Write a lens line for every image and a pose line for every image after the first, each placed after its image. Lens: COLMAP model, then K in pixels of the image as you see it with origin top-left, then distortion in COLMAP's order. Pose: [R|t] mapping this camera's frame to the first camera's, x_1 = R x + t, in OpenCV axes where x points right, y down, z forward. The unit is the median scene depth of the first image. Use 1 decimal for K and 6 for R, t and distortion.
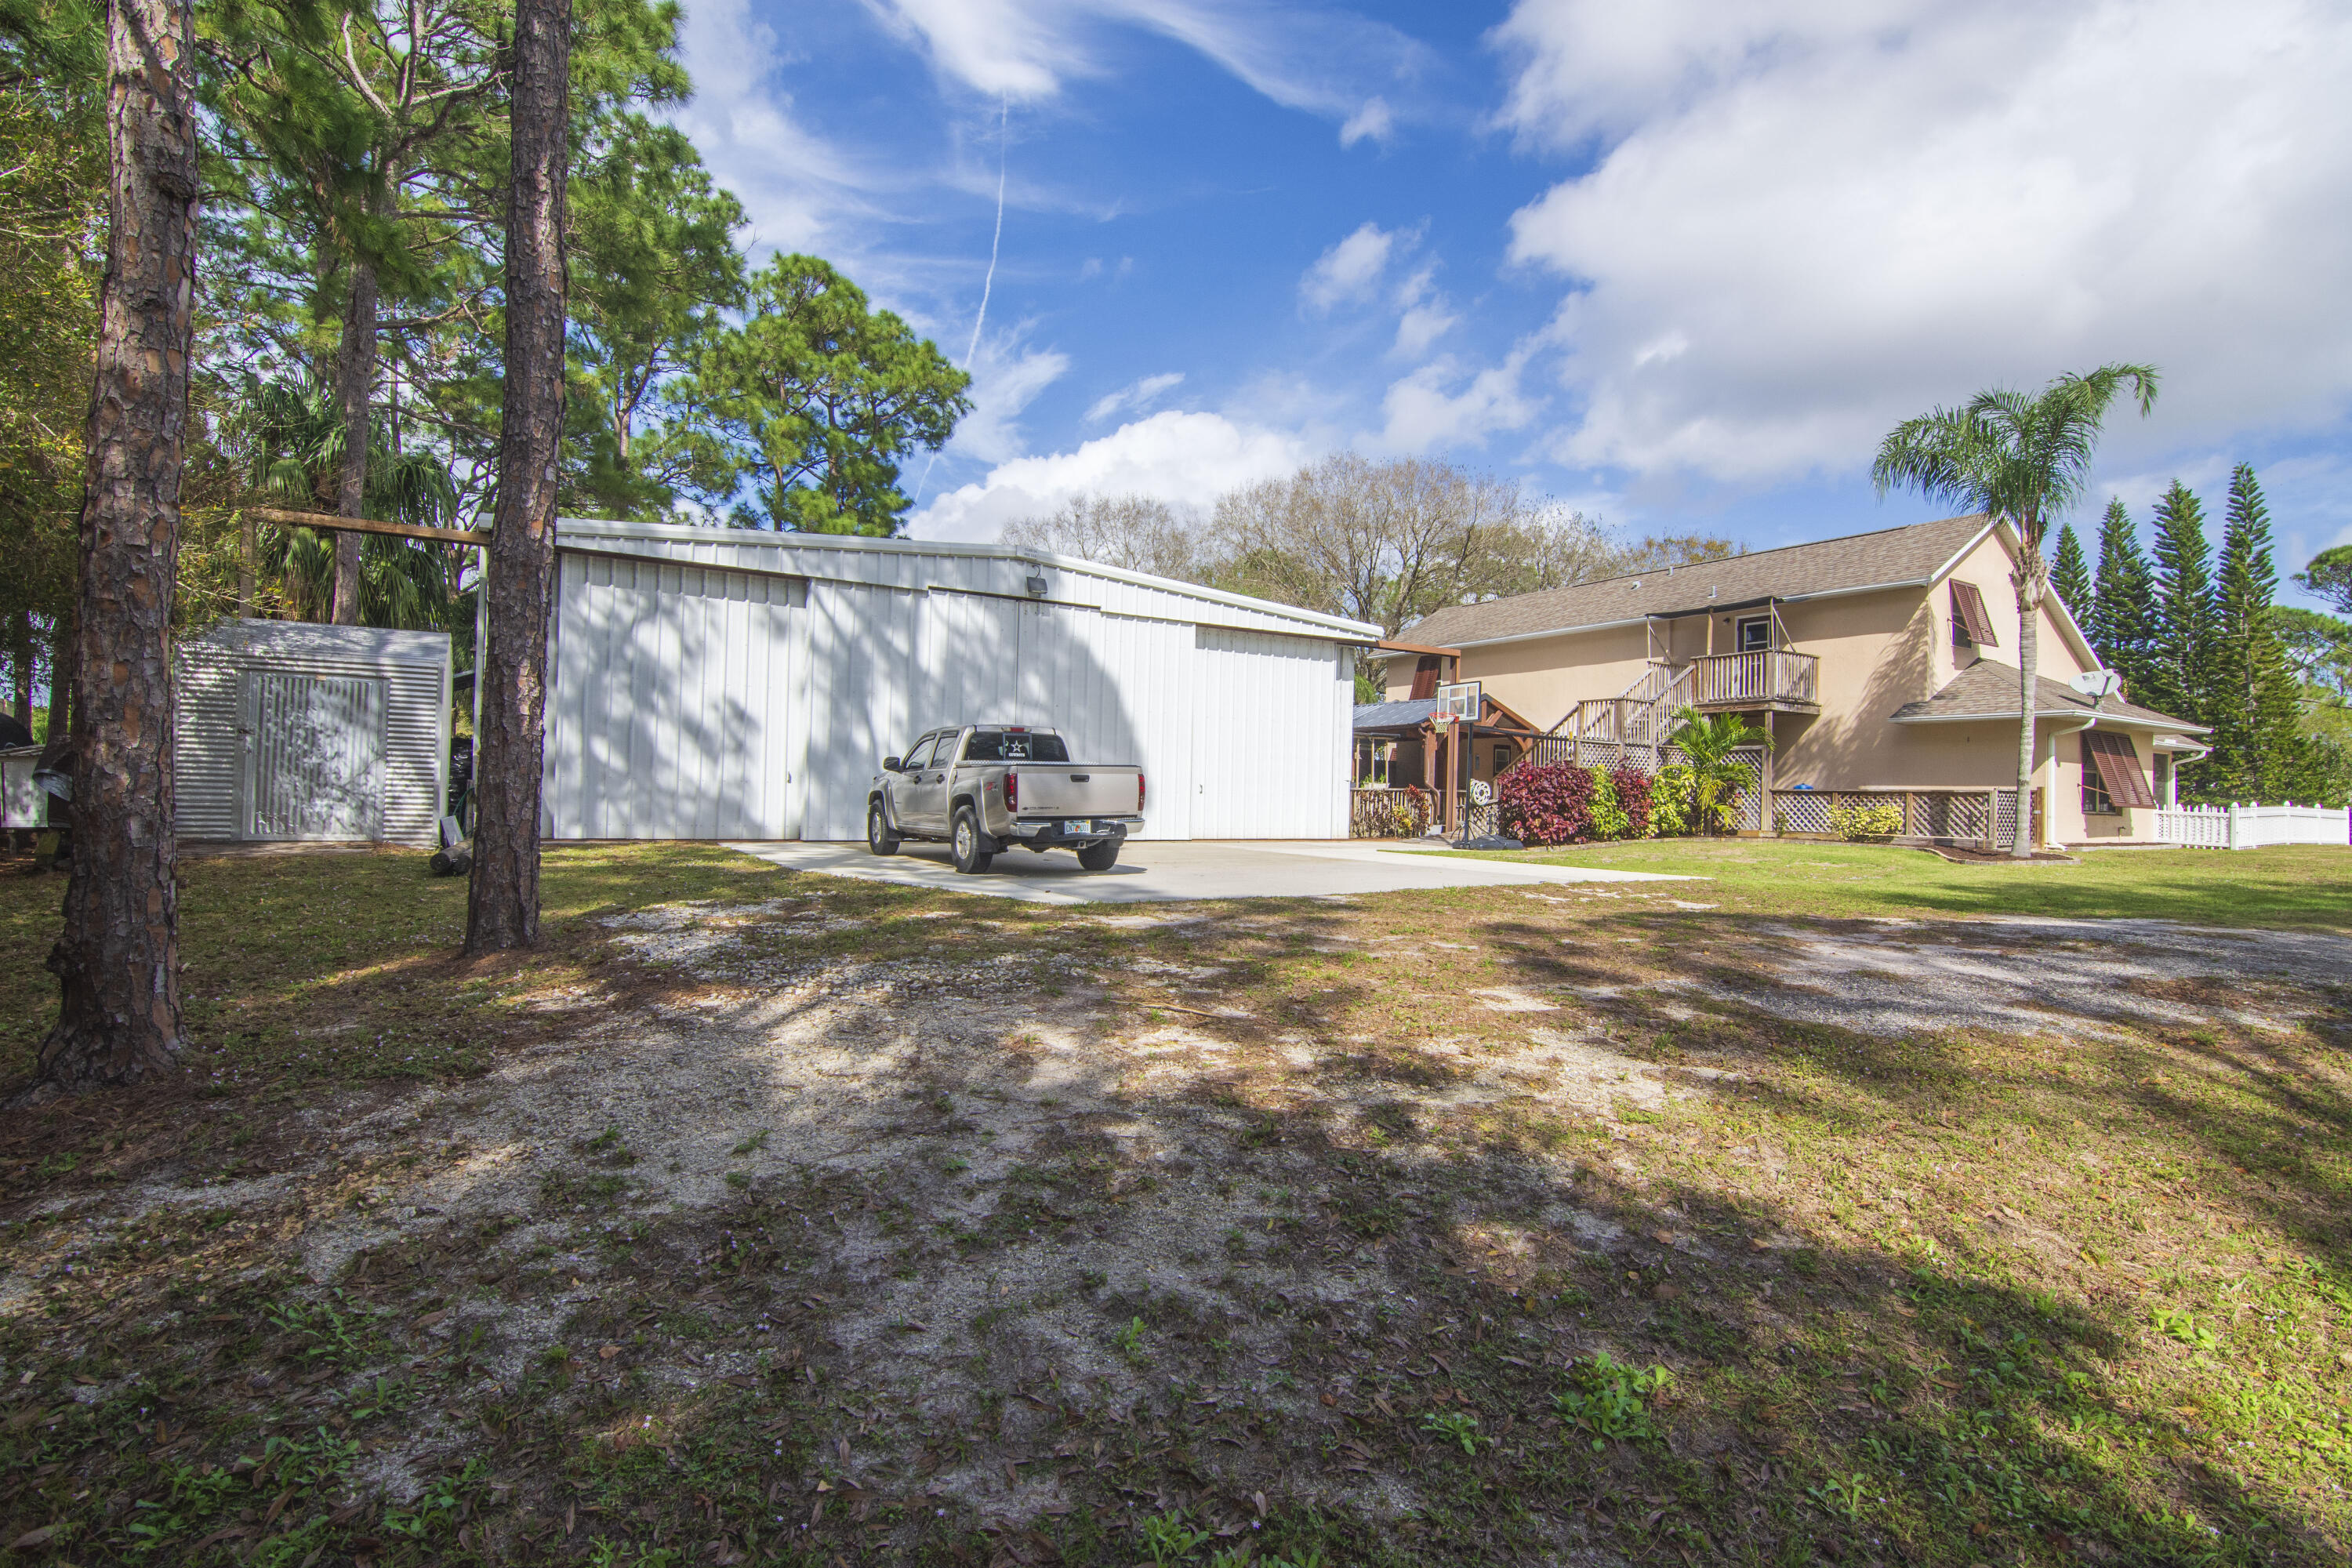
lens RADIAL K [[1151.6, 0, 1176.0], [0, 1151.6, 784.0], [0, 0, 1]] dist [0.013579, -0.018887]
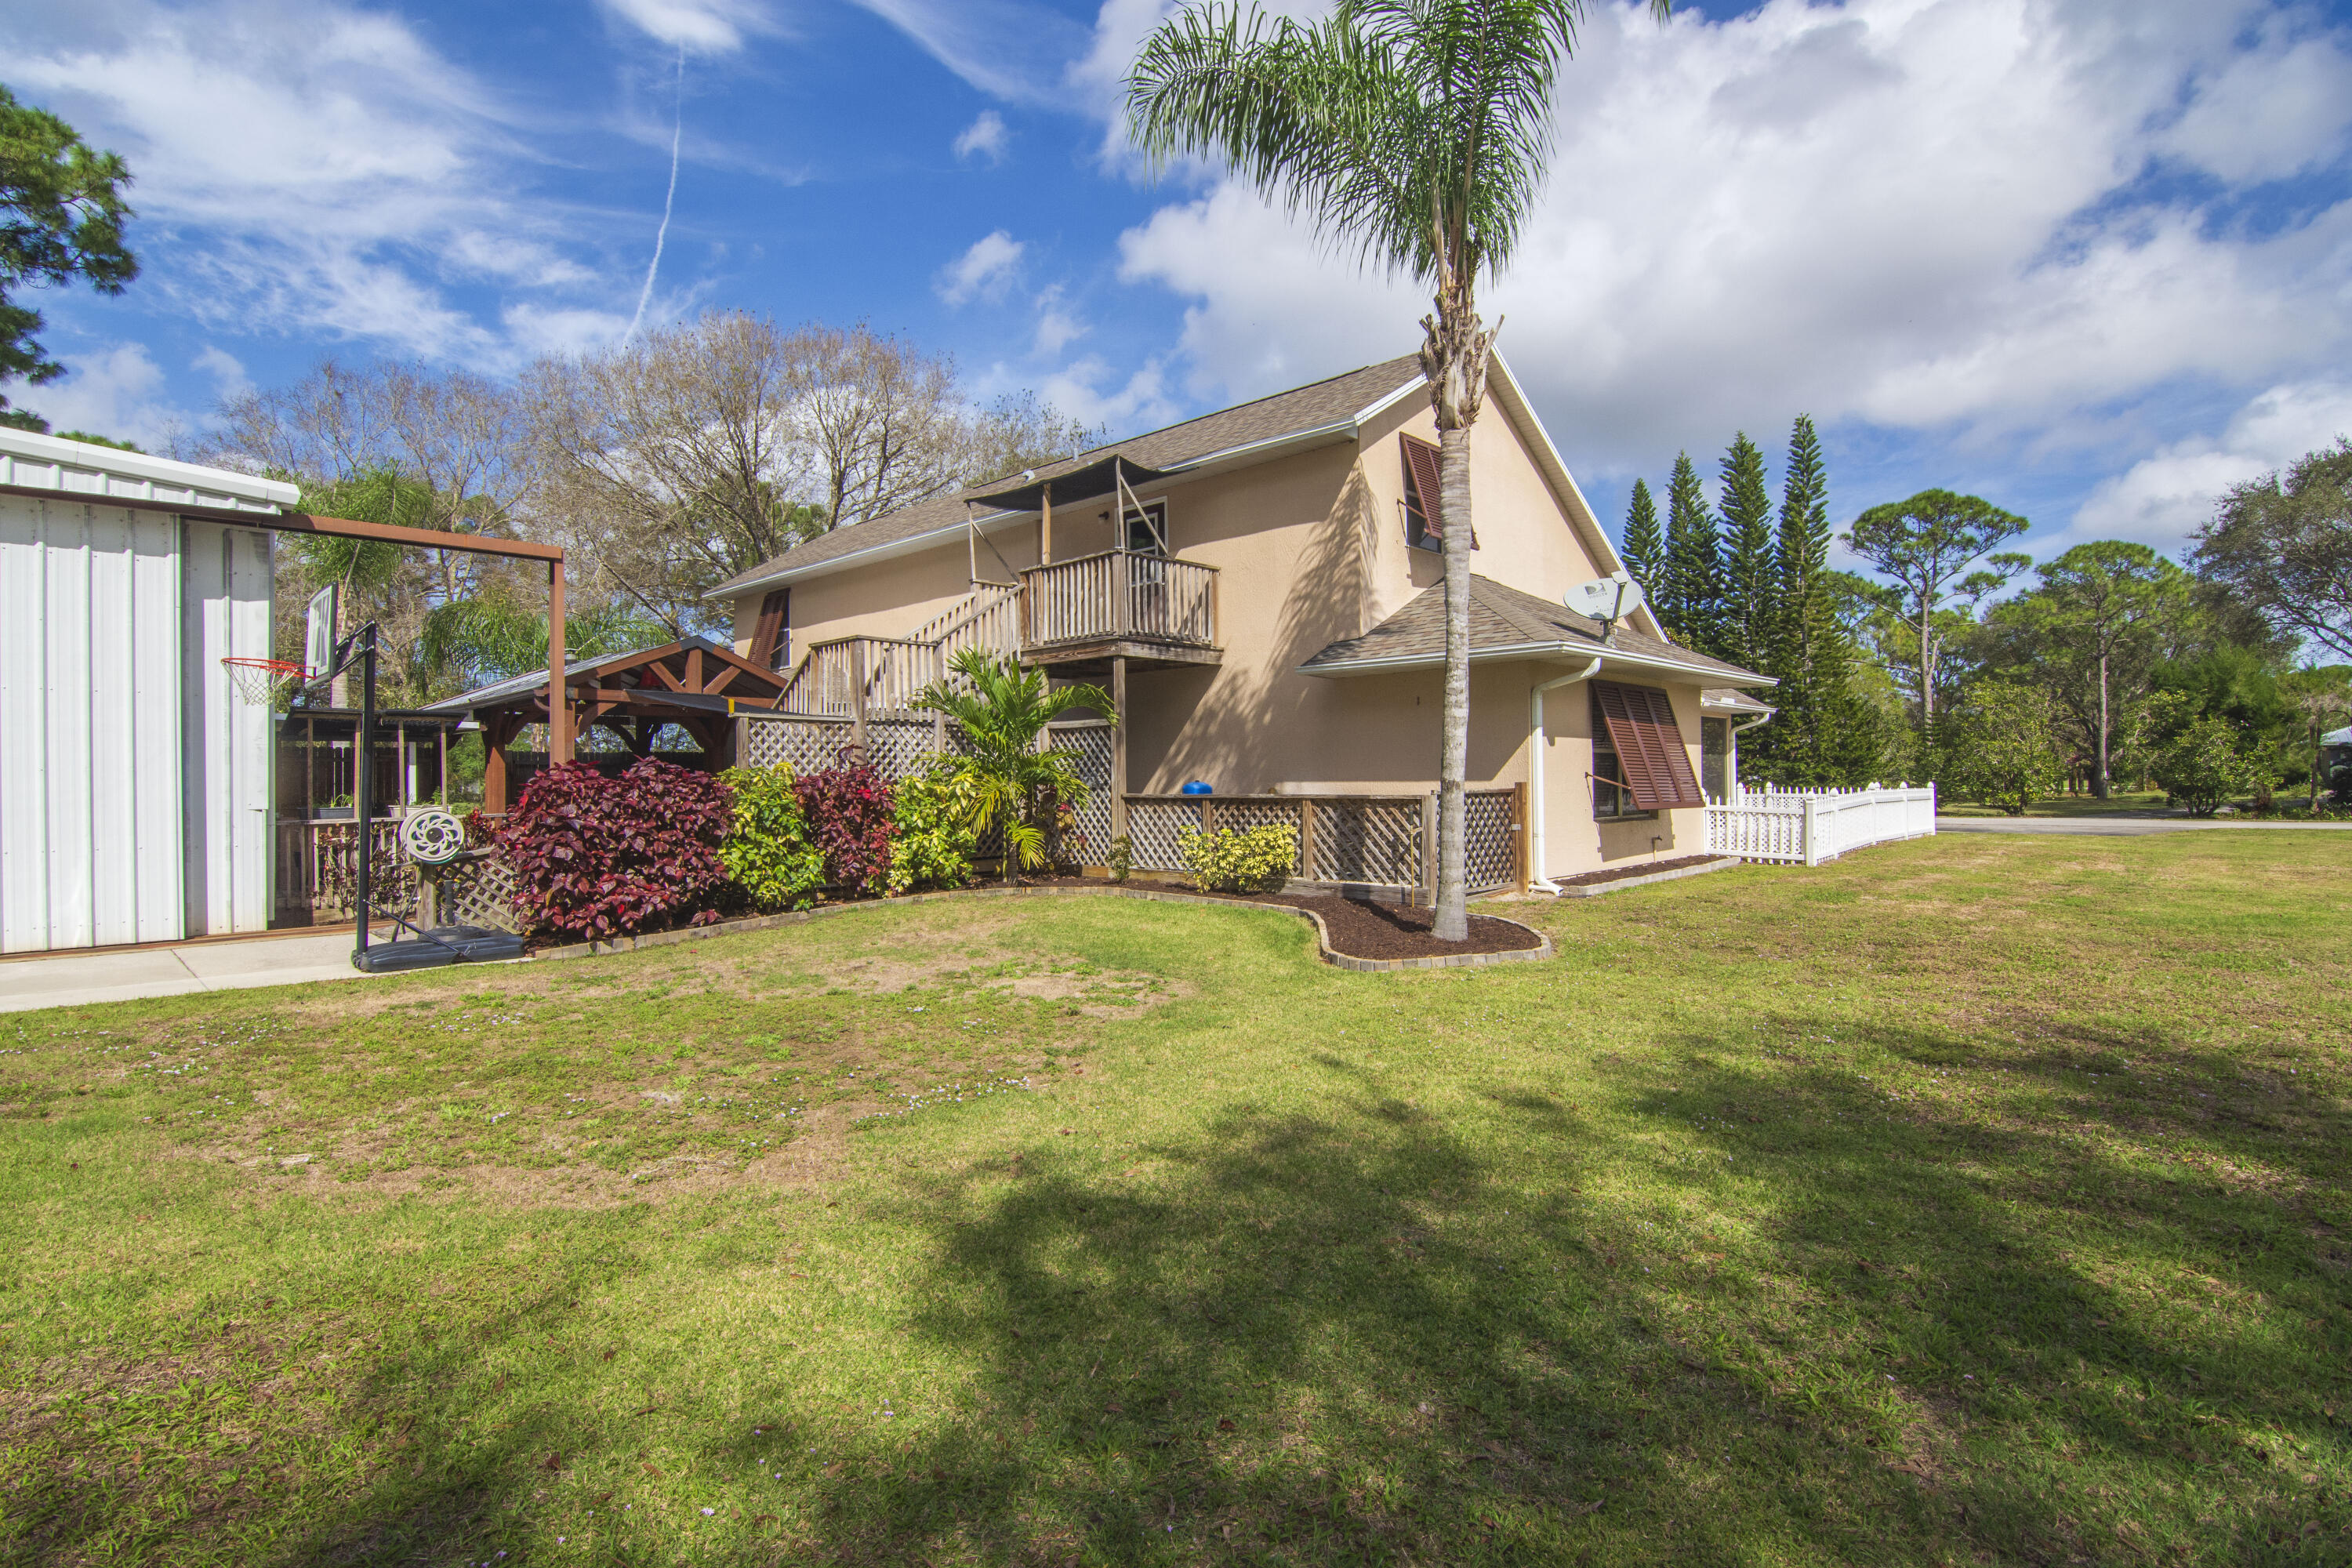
lens RADIAL K [[1075.8, 0, 1170.5], [0, 1075.8, 808.5], [0, 0, 1]] dist [0.001219, -0.000224]
pose [[0.974038, -0.039531, 0.222907, 0.397574], [0.029498, 0.998404, 0.048165, -0.013135], [-0.224456, -0.040339, 0.973649, 0.449229]]
